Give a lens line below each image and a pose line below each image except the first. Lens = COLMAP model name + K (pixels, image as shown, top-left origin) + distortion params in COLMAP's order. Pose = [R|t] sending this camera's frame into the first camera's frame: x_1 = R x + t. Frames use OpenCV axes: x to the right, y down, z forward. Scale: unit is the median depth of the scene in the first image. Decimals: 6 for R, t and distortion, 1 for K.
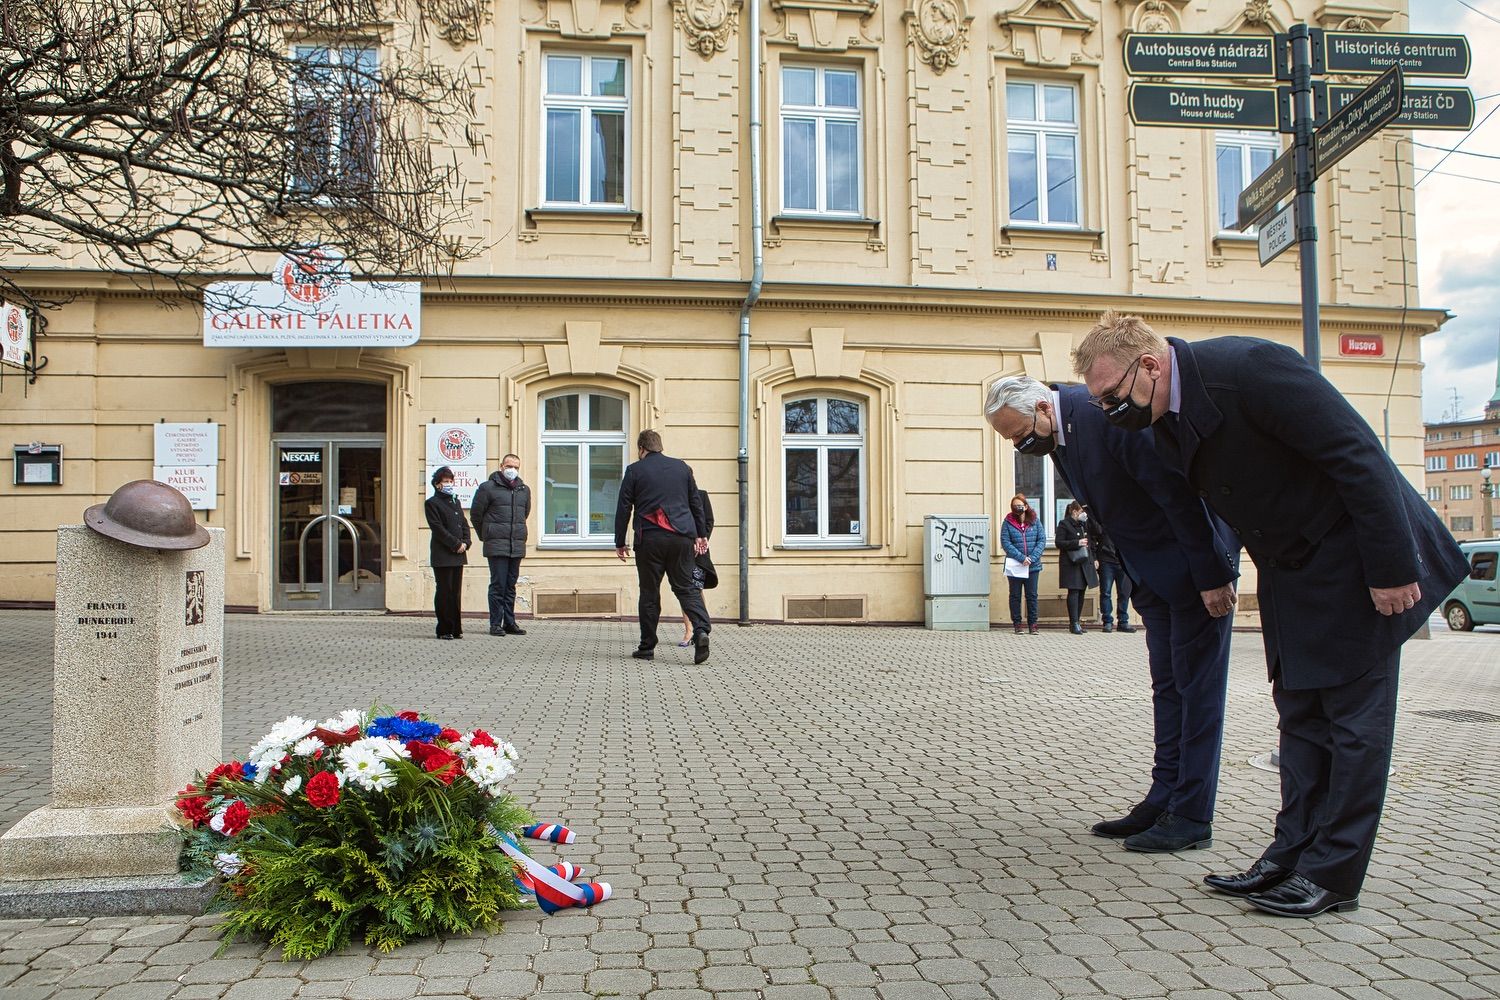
lens RADIAL K [[1078.2, 0, 772.0], [0, 1078.2, 508.0], [0, 0, 1]] dist [-0.090025, 0.067125]
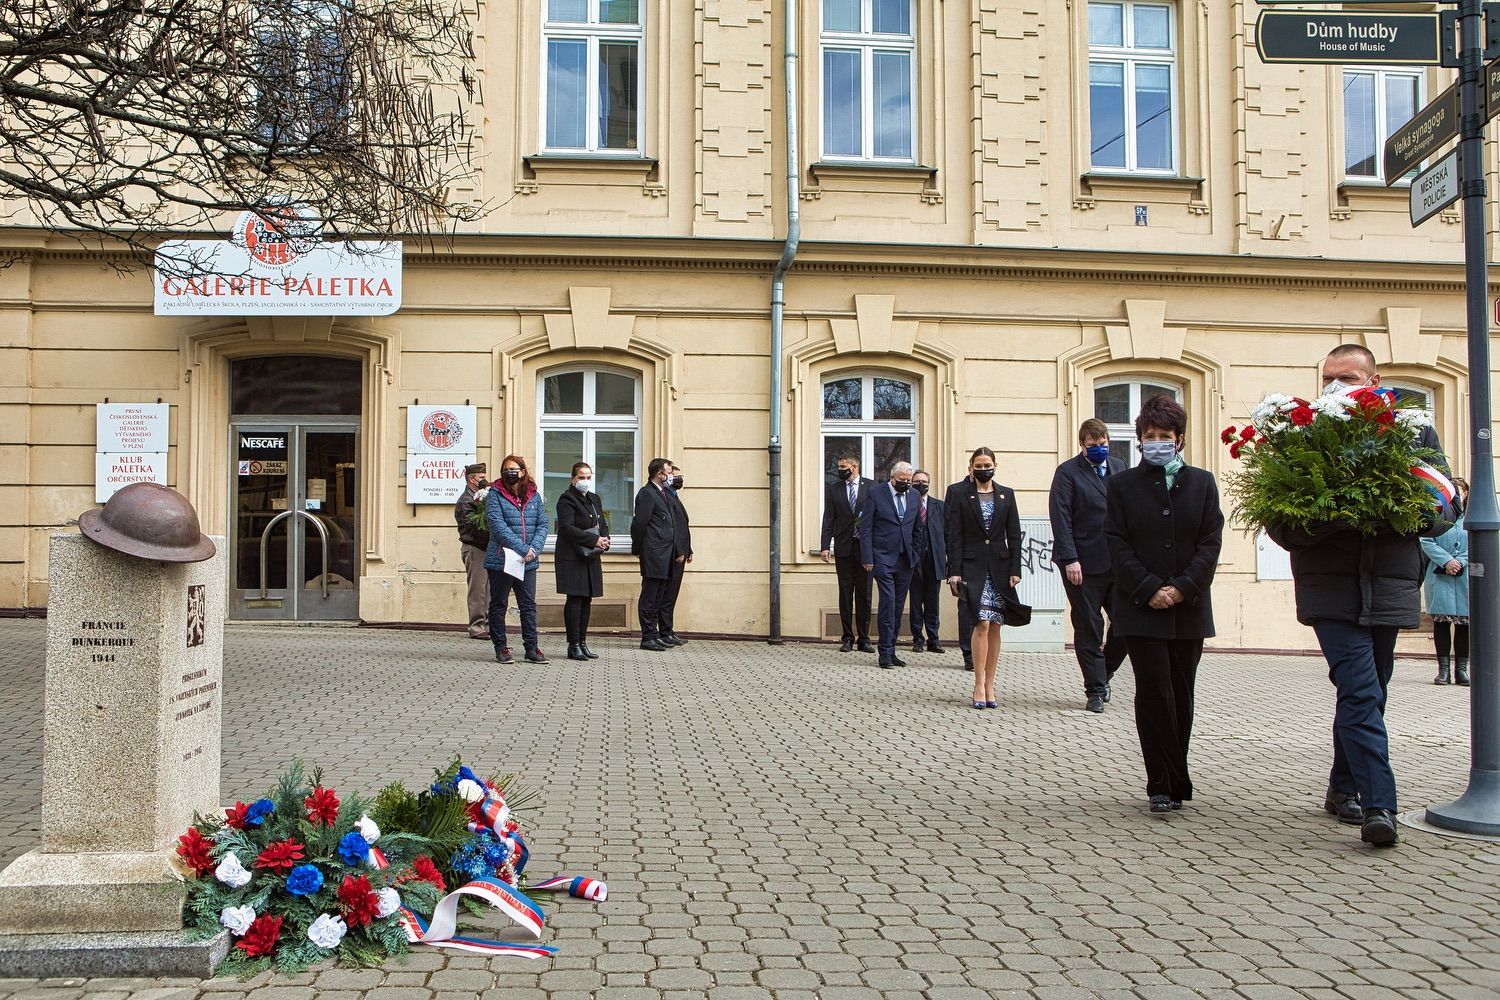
lens RADIAL K [[1271.3, 0, 729.7], [0, 1271.3, 494.7], [0, 0, 1]] dist [-0.080997, 0.093113]
pose [[0.998758, 0.006558, -0.049381, -0.020597], [-0.006810, 0.999965, -0.004934, -0.005664], [0.049347, 0.005264, 0.998768, -0.010802]]
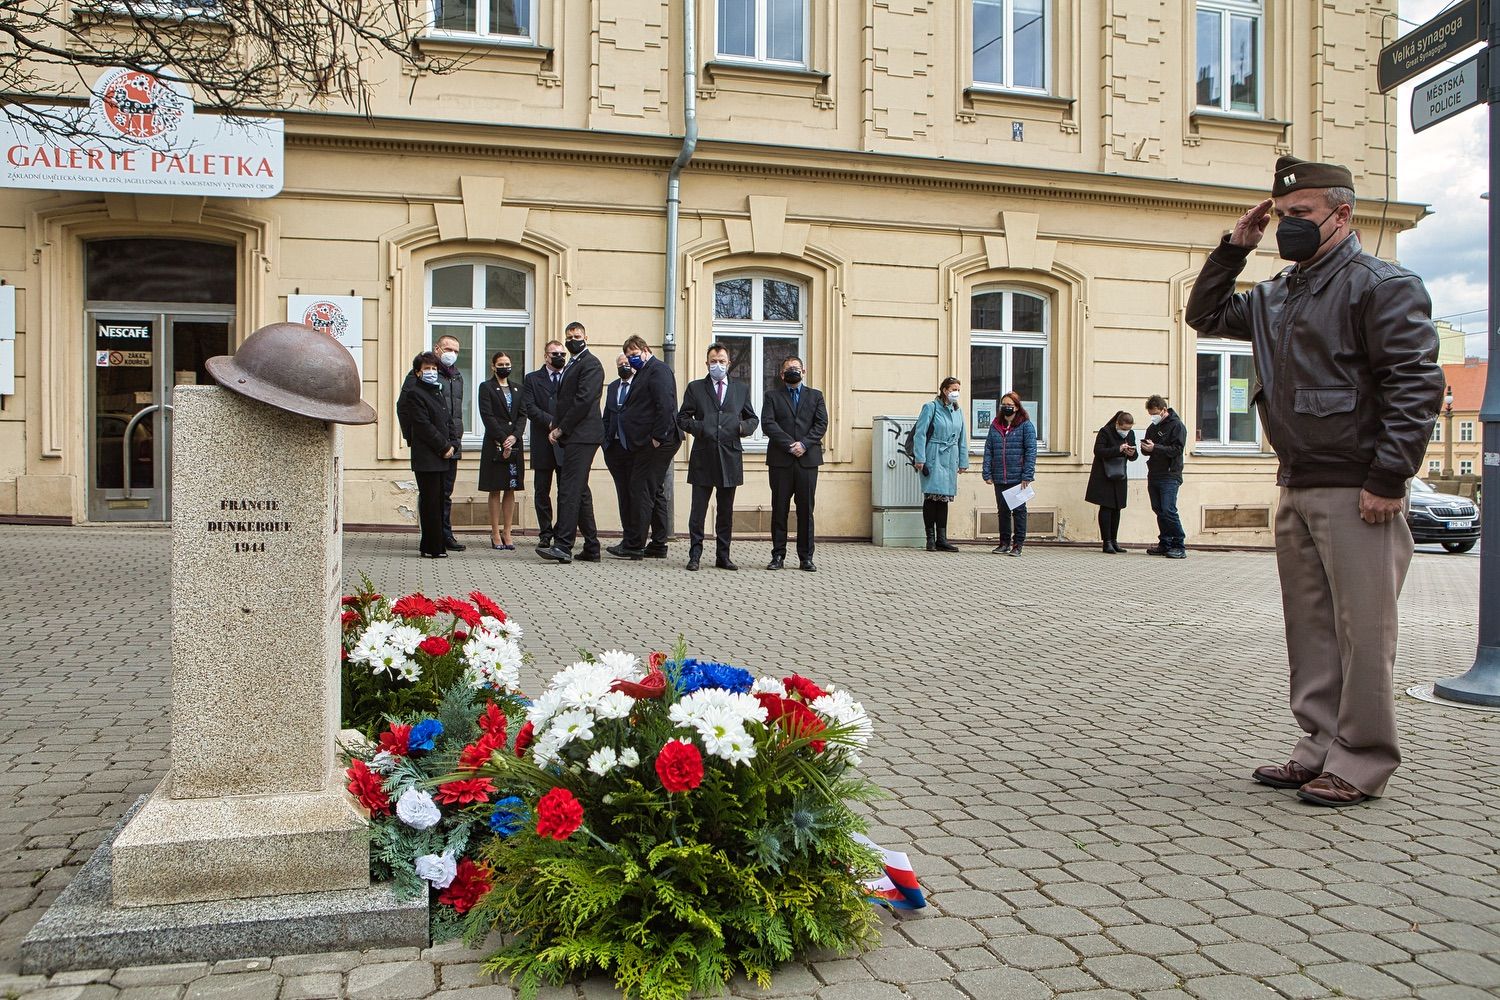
lens RADIAL K [[1203.3, 0, 742.7], [0, 1203.3, 470.2], [0, 0, 1]] dist [-0.092742, 0.092187]
pose [[0.990941, 0.010323, 0.133899, -0.157432], [-0.016768, 0.998750, 0.047098, 0.010937], [-0.133245, -0.048916, 0.989875, 0.073270]]
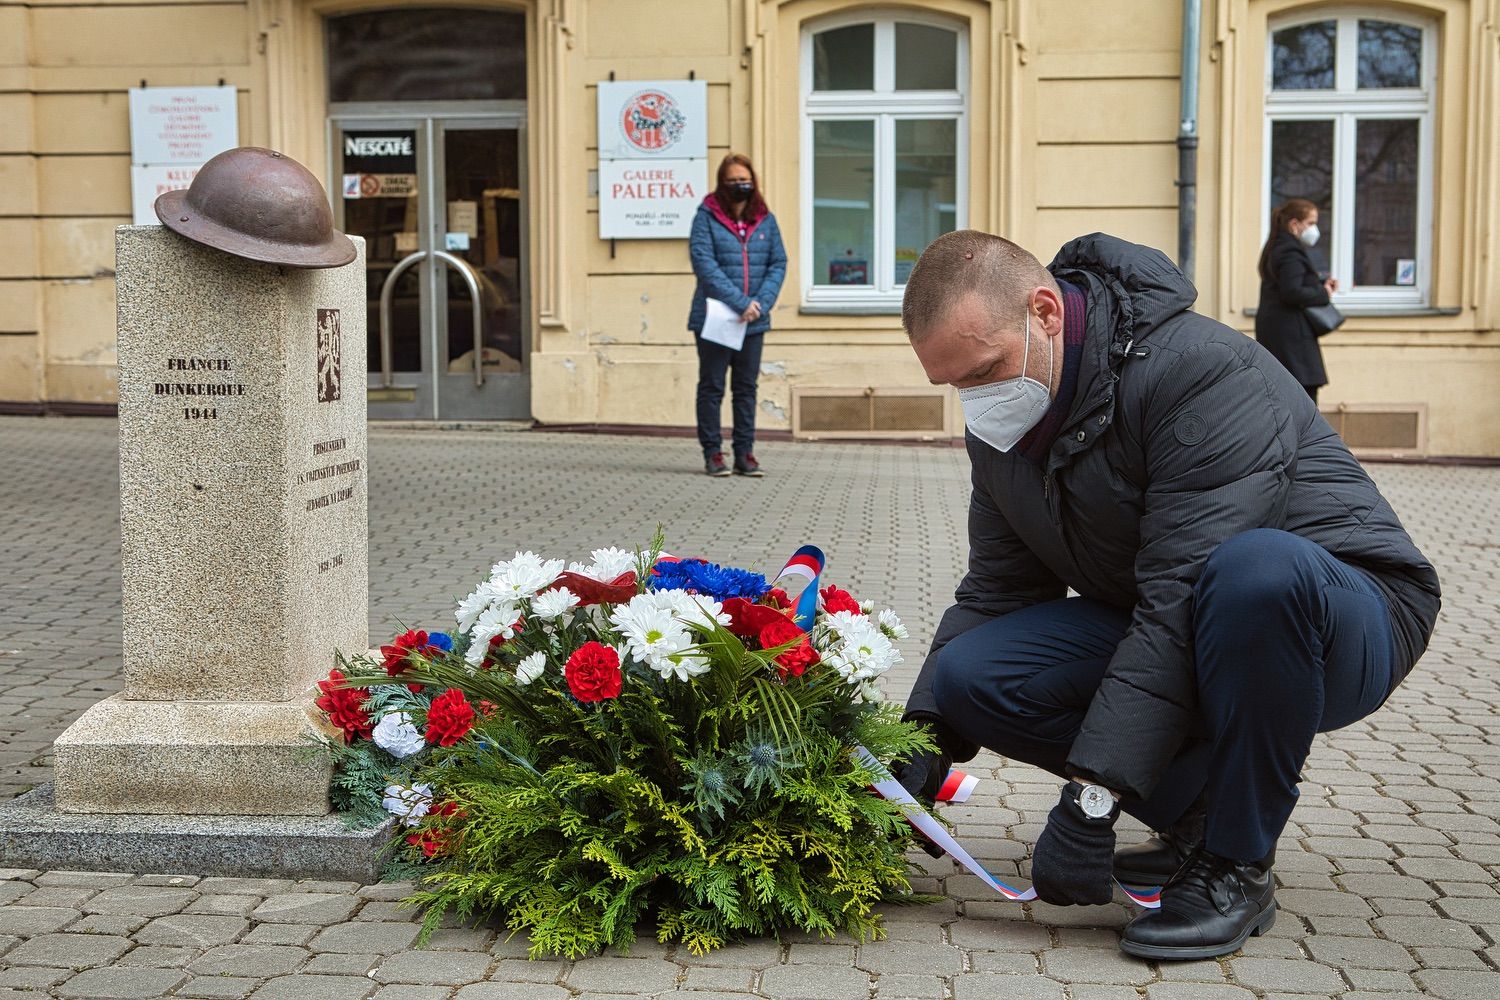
lens RADIAL K [[2013.4, 0, 762.4], [0, 2013.4, 487.9], [0, 0, 1]] dist [0.008845, 0.000000]
pose [[0.977631, 0.021950, -0.209177, -0.033725], [0.002584, 0.993211, 0.116302, 0.012049], [0.210310, -0.114241, 0.970937, -0.012012]]
